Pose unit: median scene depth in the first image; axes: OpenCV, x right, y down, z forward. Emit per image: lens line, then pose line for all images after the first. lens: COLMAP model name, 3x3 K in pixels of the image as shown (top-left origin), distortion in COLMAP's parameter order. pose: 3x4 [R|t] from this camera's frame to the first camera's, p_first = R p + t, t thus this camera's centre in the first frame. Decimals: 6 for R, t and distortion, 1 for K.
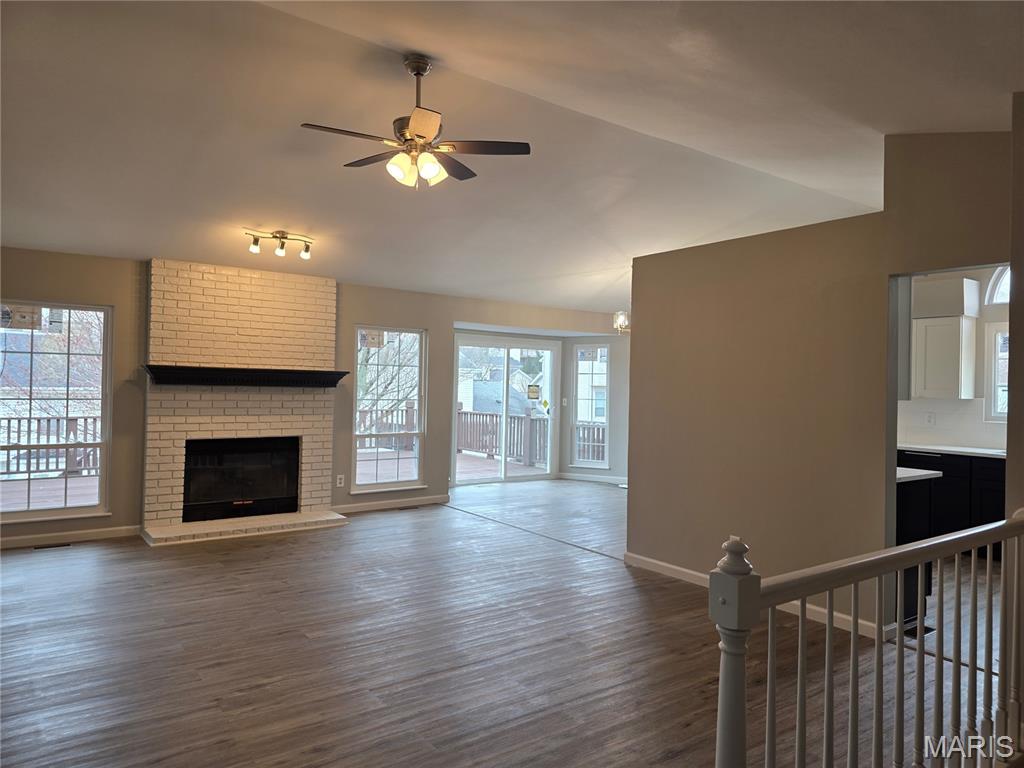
lens RADIAL K [[686.8, 0, 509.2], [0, 686.8, 382.2], [0, 0, 1]] dist [0.079245, -0.071323]
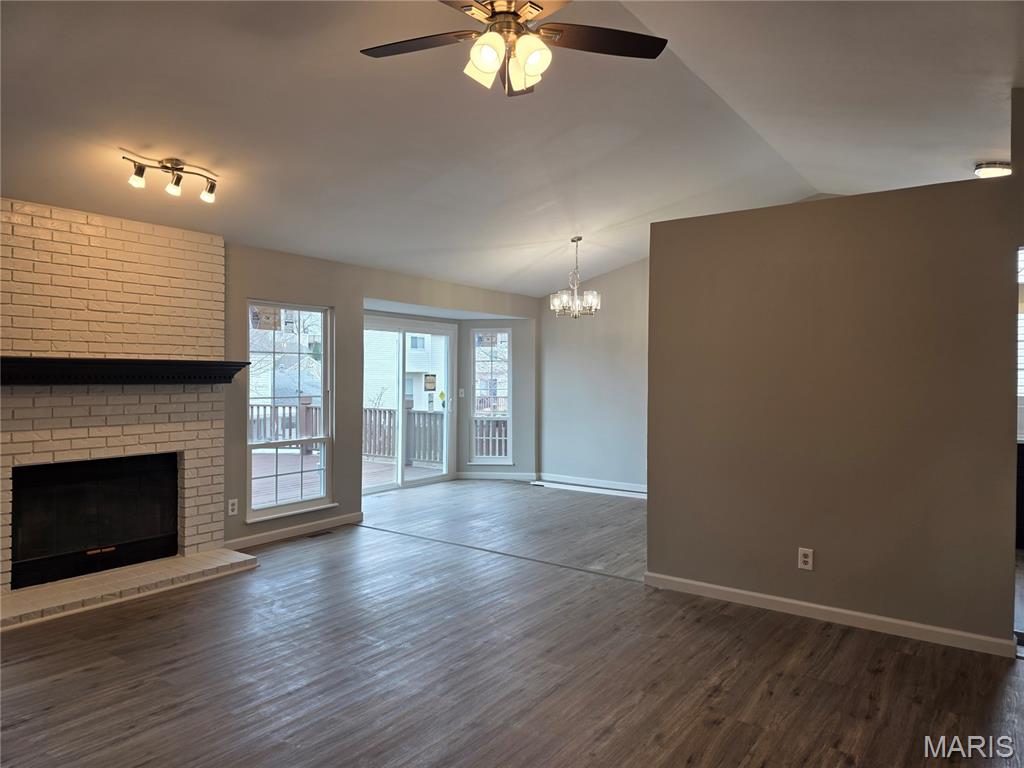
lens RADIAL K [[686.8, 0, 509.2], [0, 686.8, 382.2], [0, 0, 1]] dist [0.079245, -0.071323]
pose [[0.952490, -0.019697, 0.303933, -0.188391], [0.013601, 0.999662, 0.022162, -0.005927], [-0.304267, -0.016976, 0.952436, 0.192616]]
